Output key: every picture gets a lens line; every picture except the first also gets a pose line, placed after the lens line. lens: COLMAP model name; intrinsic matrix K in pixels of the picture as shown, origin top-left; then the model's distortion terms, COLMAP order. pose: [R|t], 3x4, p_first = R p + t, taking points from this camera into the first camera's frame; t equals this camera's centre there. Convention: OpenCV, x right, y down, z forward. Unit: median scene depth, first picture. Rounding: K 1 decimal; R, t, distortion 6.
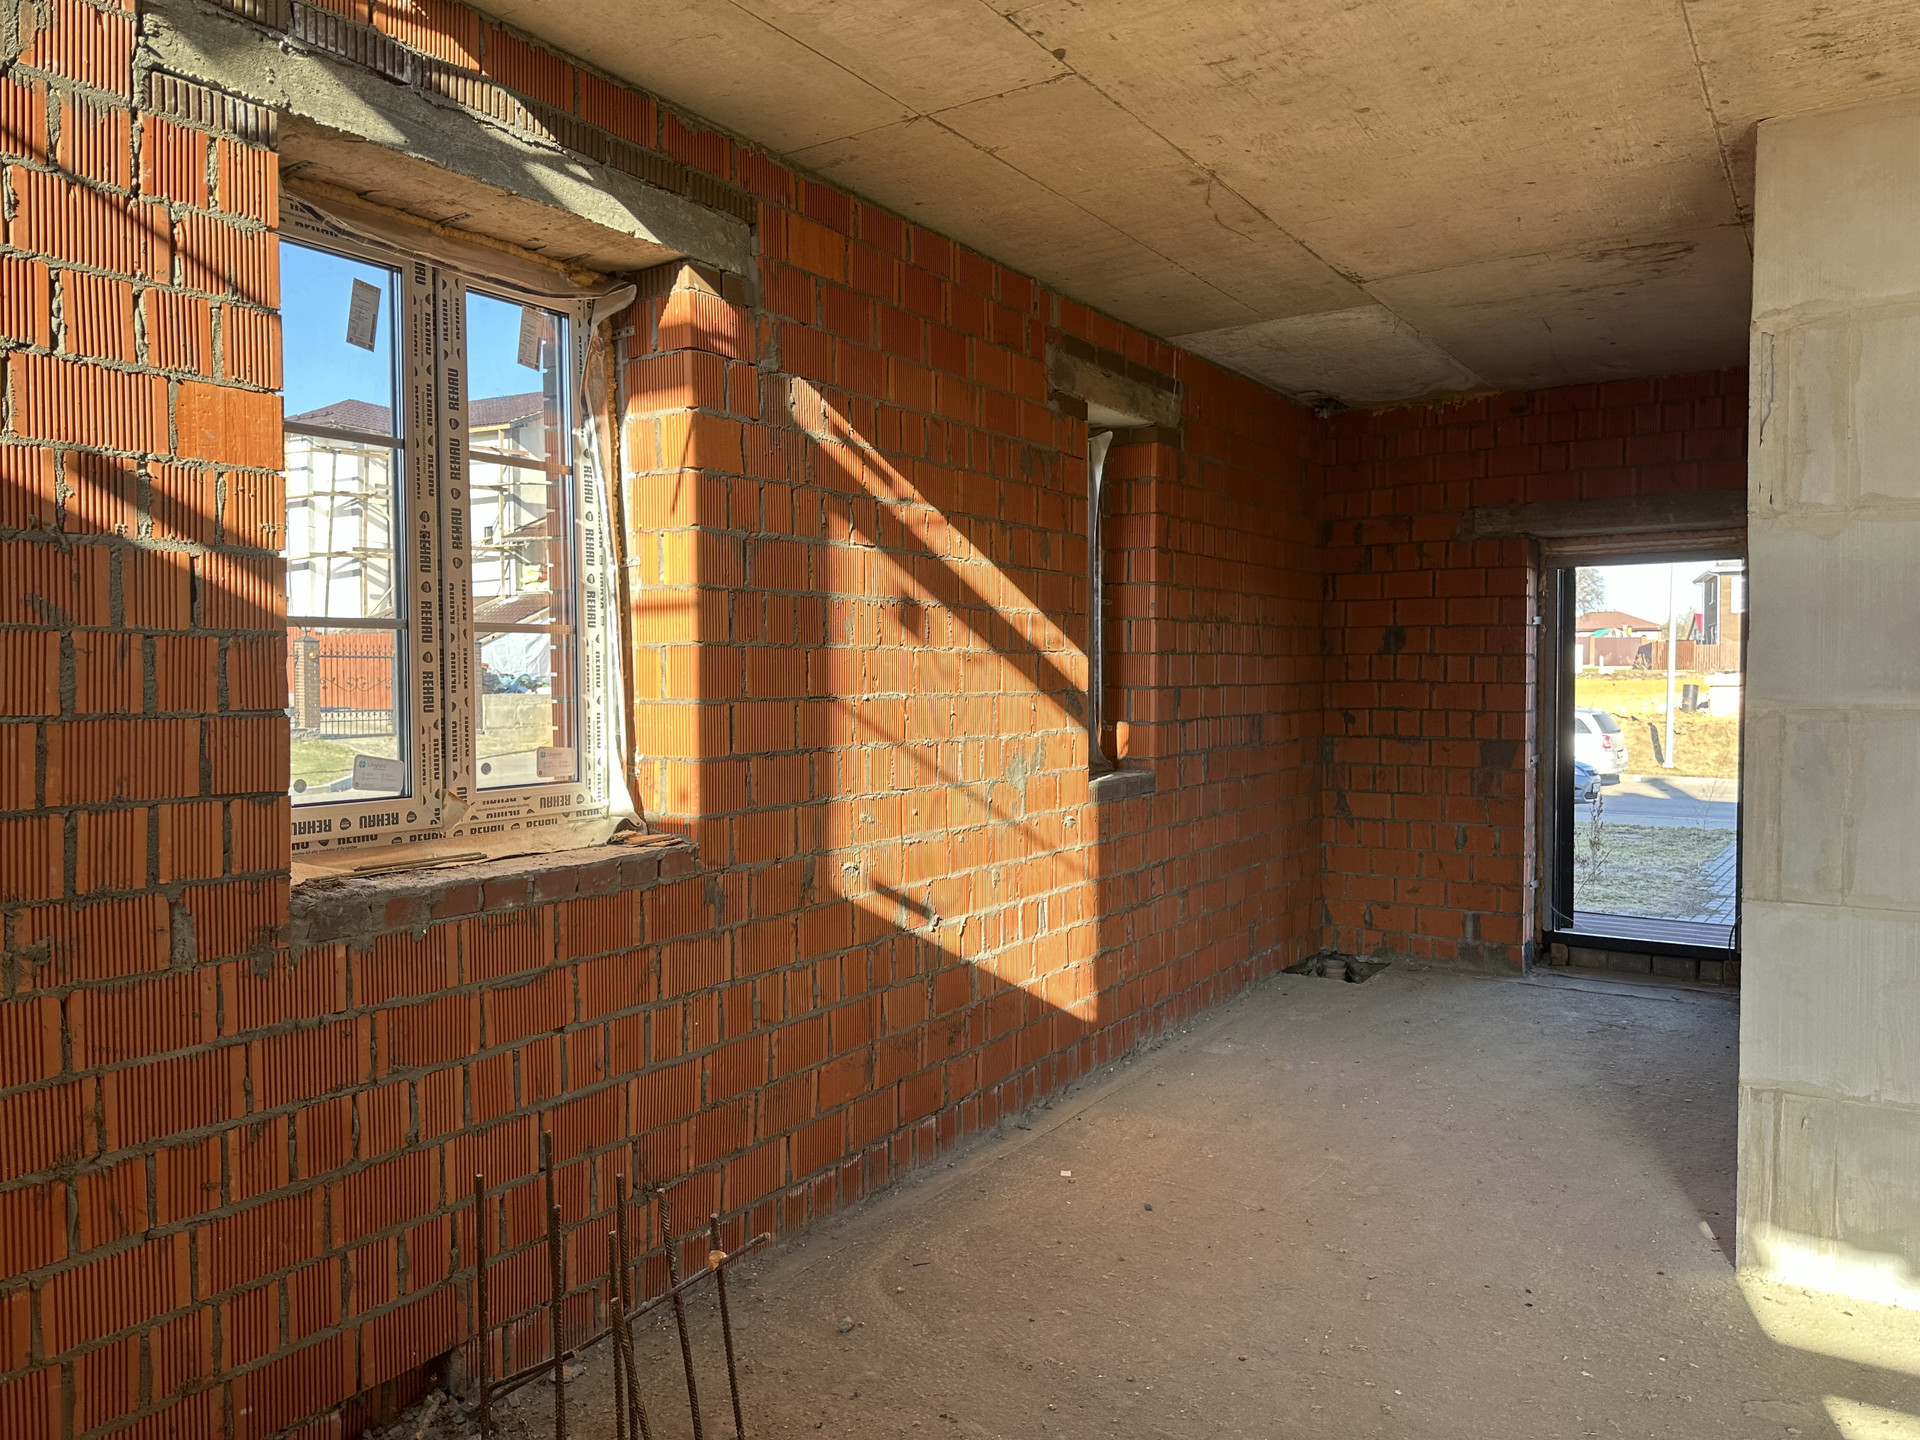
lens RADIAL K [[1355.2, 0, 960.0], [0, 1355.2, 720.0], [0, 0, 1]] dist [-0.001527, -0.000715]
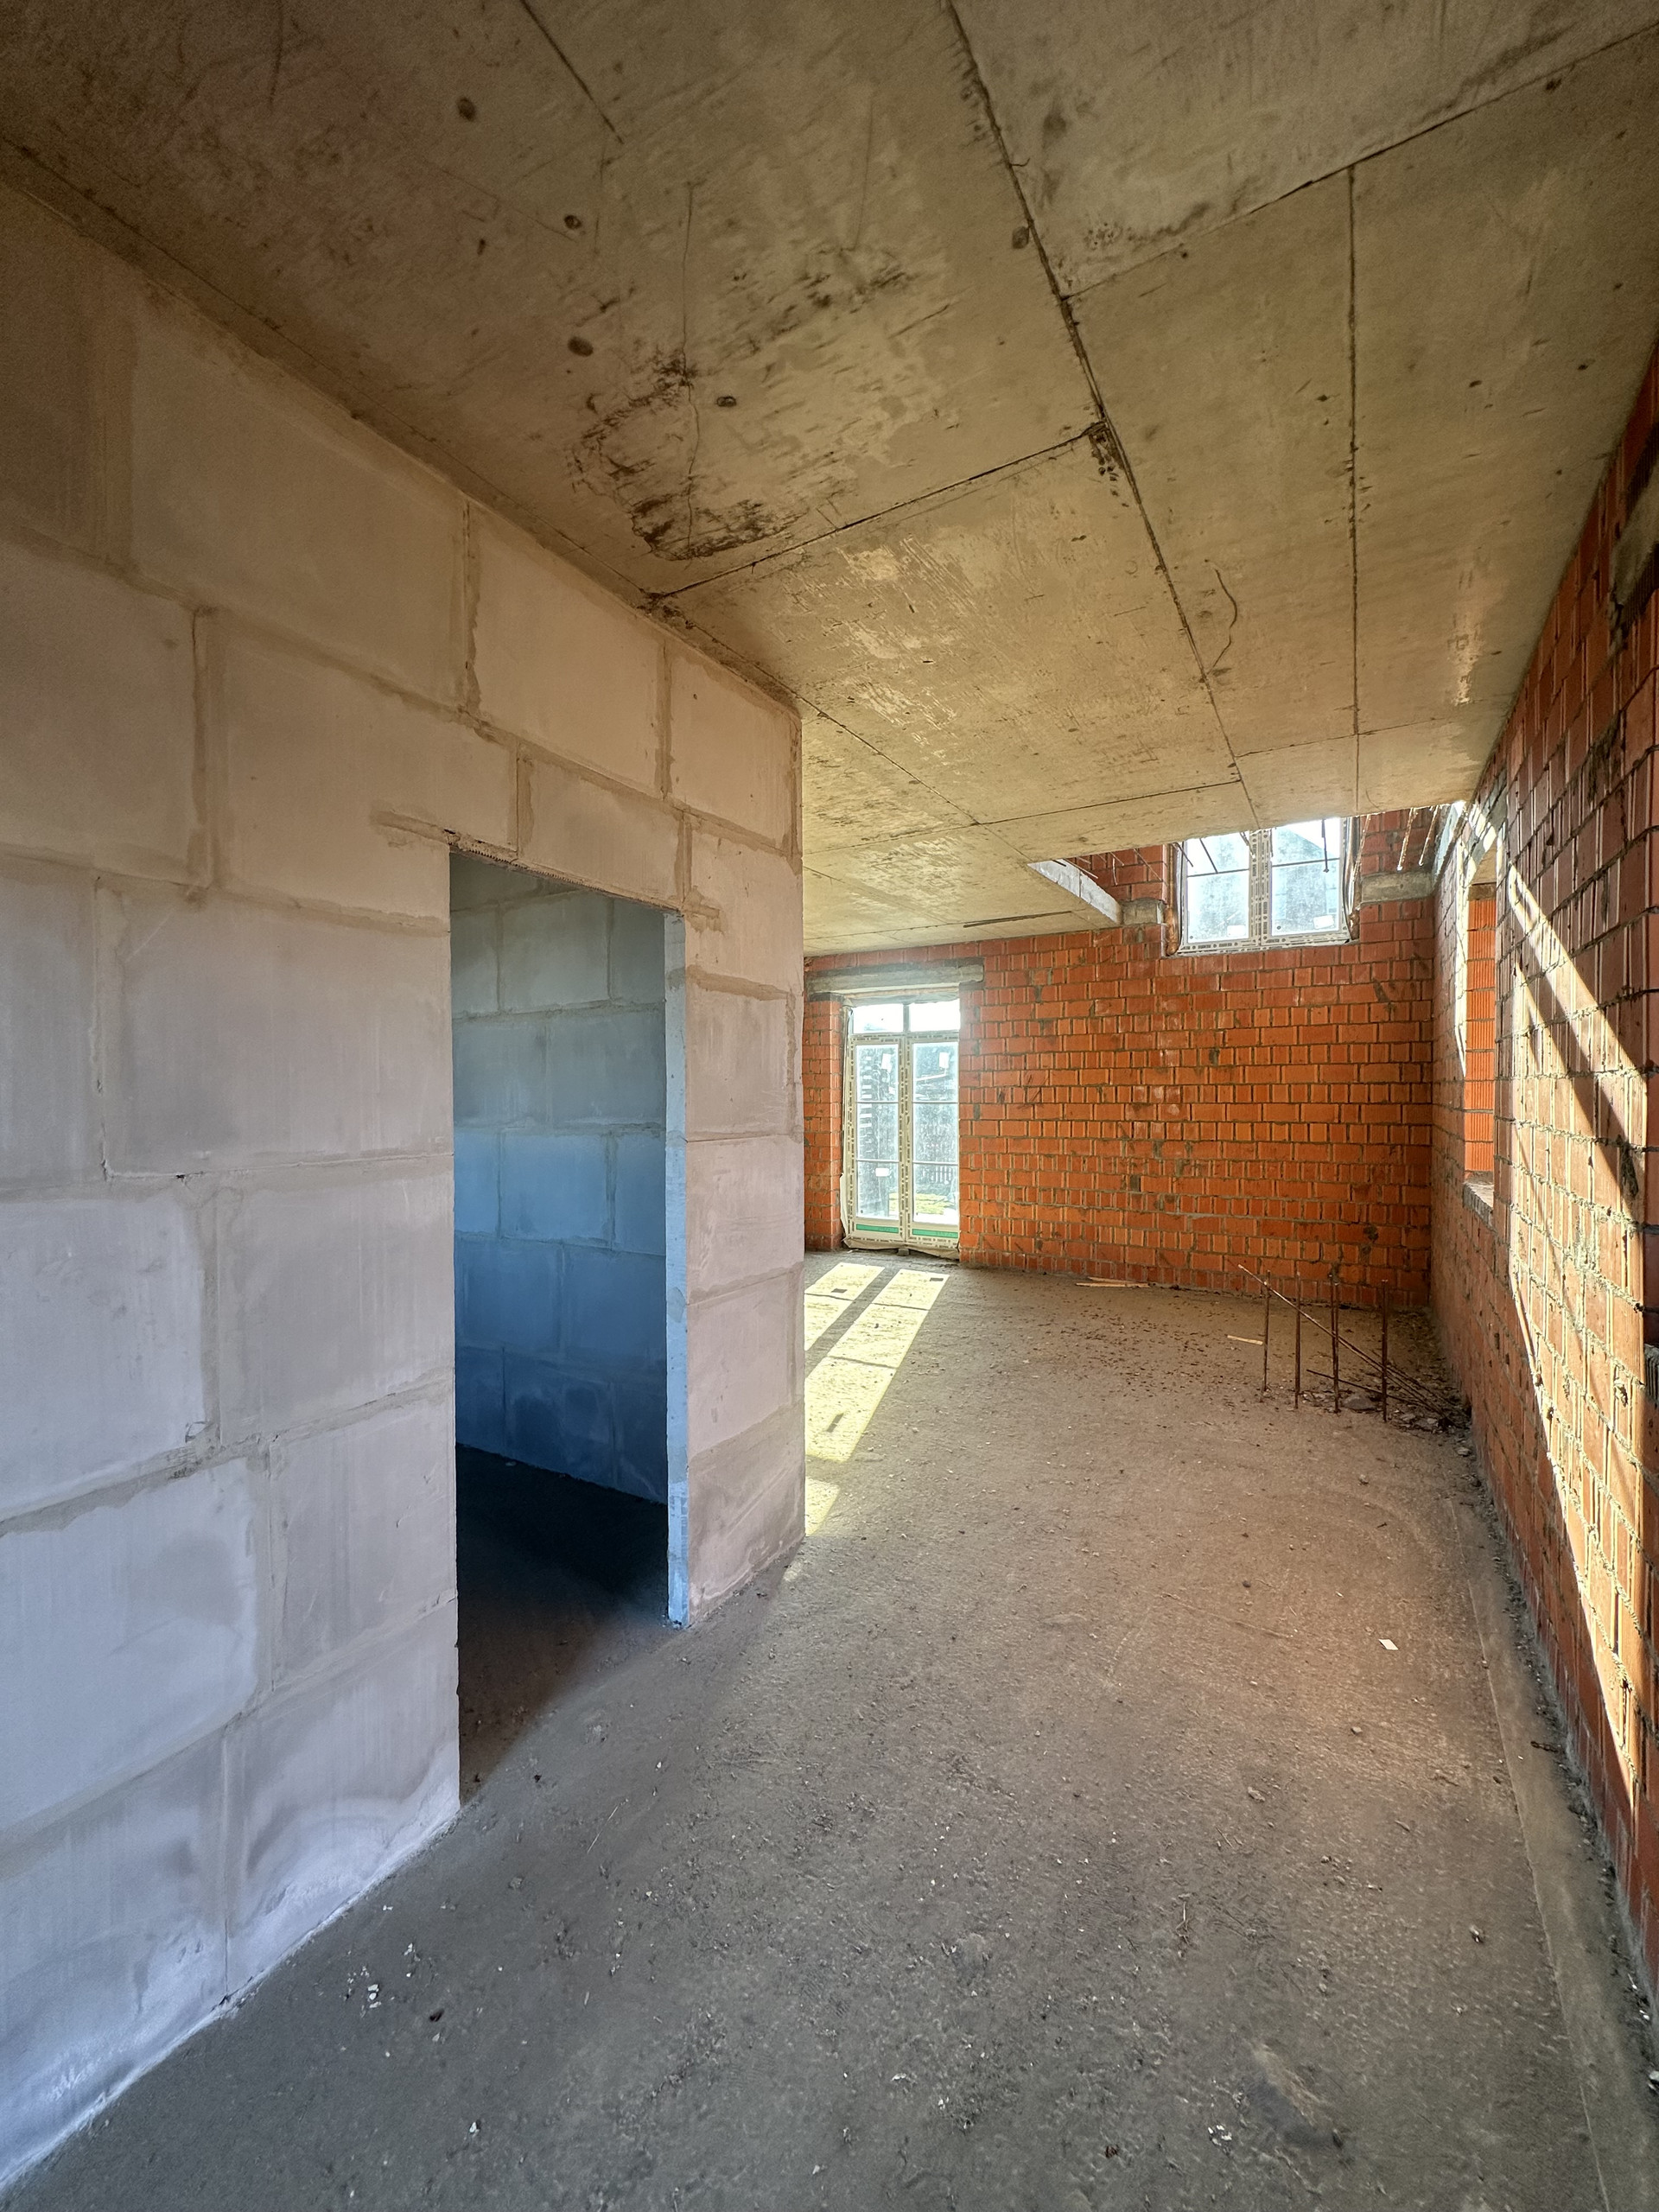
lens RADIAL K [[885.5, 0, 829.5], [0, 885.5, 1106.0], [0, 0, 1]] dist [-0.000728, 0.000264]
pose [[-0.998859, 0.009775, -0.046741, 0.563251], [0.007412, 0.998698, 0.050469, -0.077189], [0.047173, 0.050065, -0.997631, 1.814844]]
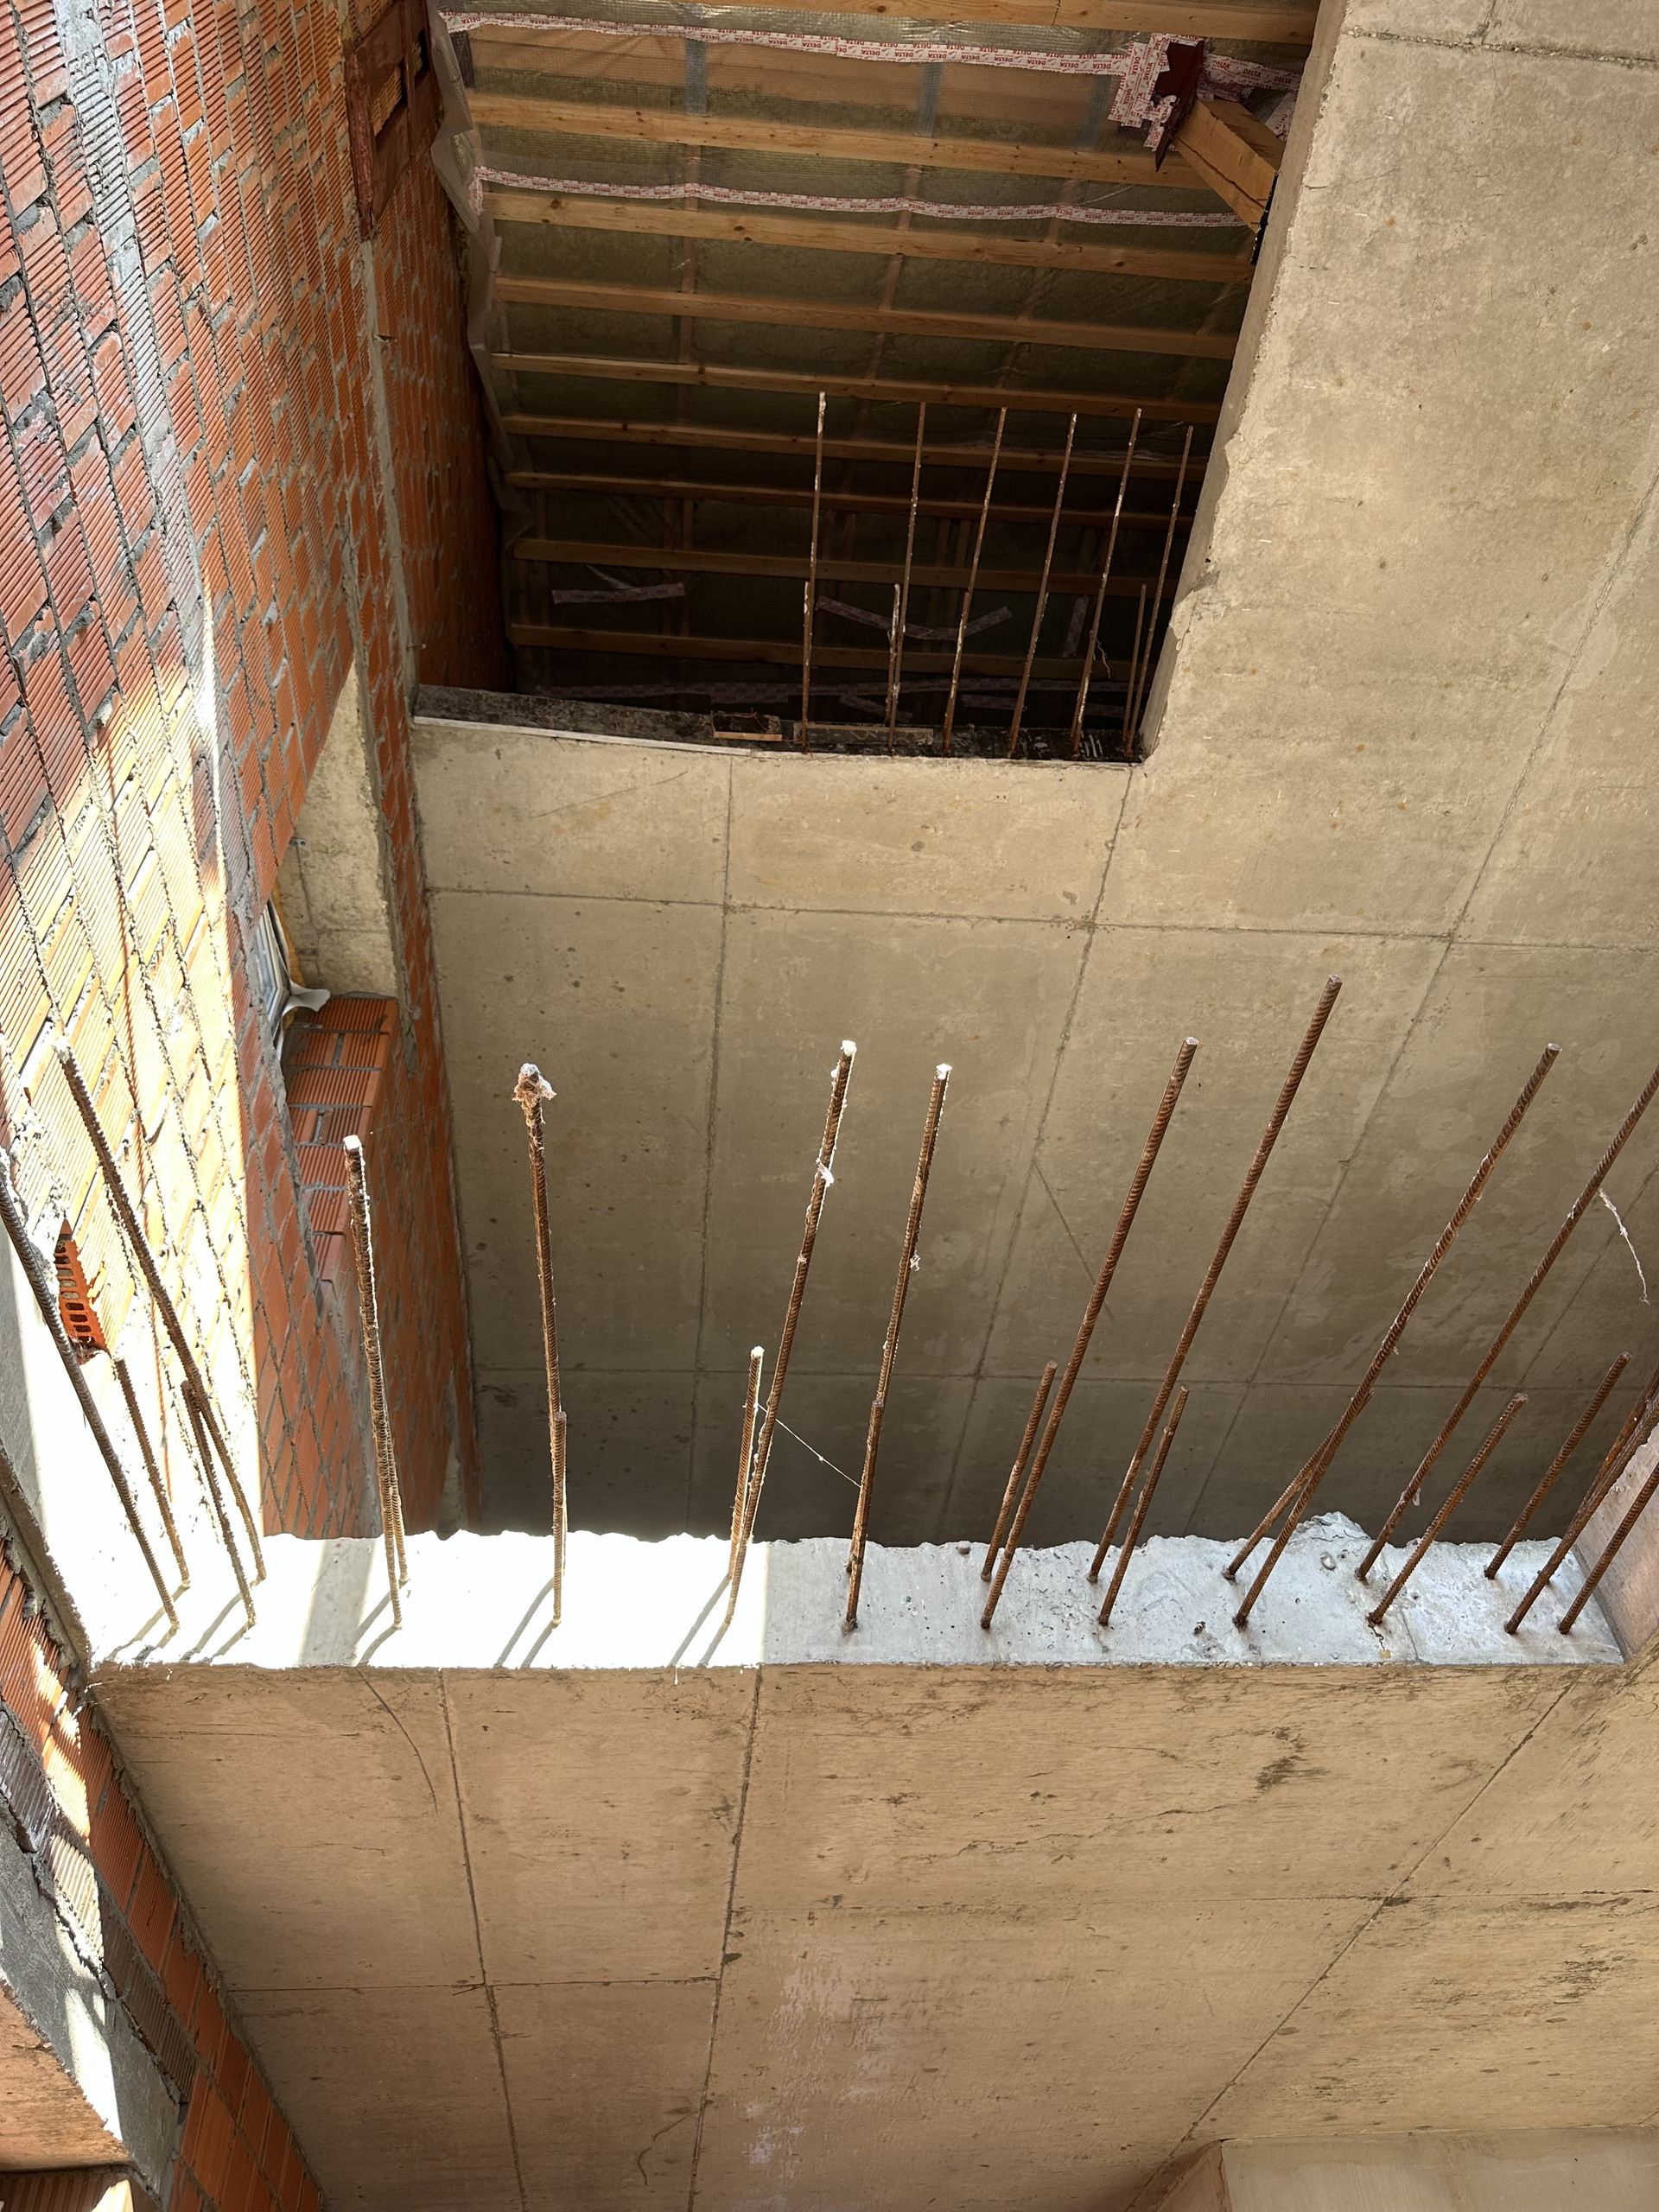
lens RADIAL K [[1561.3, 0, 829.5], [0, 1561.3, 1106.0], [0, 0, 1]] dist [-0.001527, -0.000715]
pose [[0.777942, 0.436418, 0.452046, -0.437530], [0.072476, 0.652307, -0.754482, -0.092381], [-0.624142, 0.619706, 0.475827, 0.161261]]
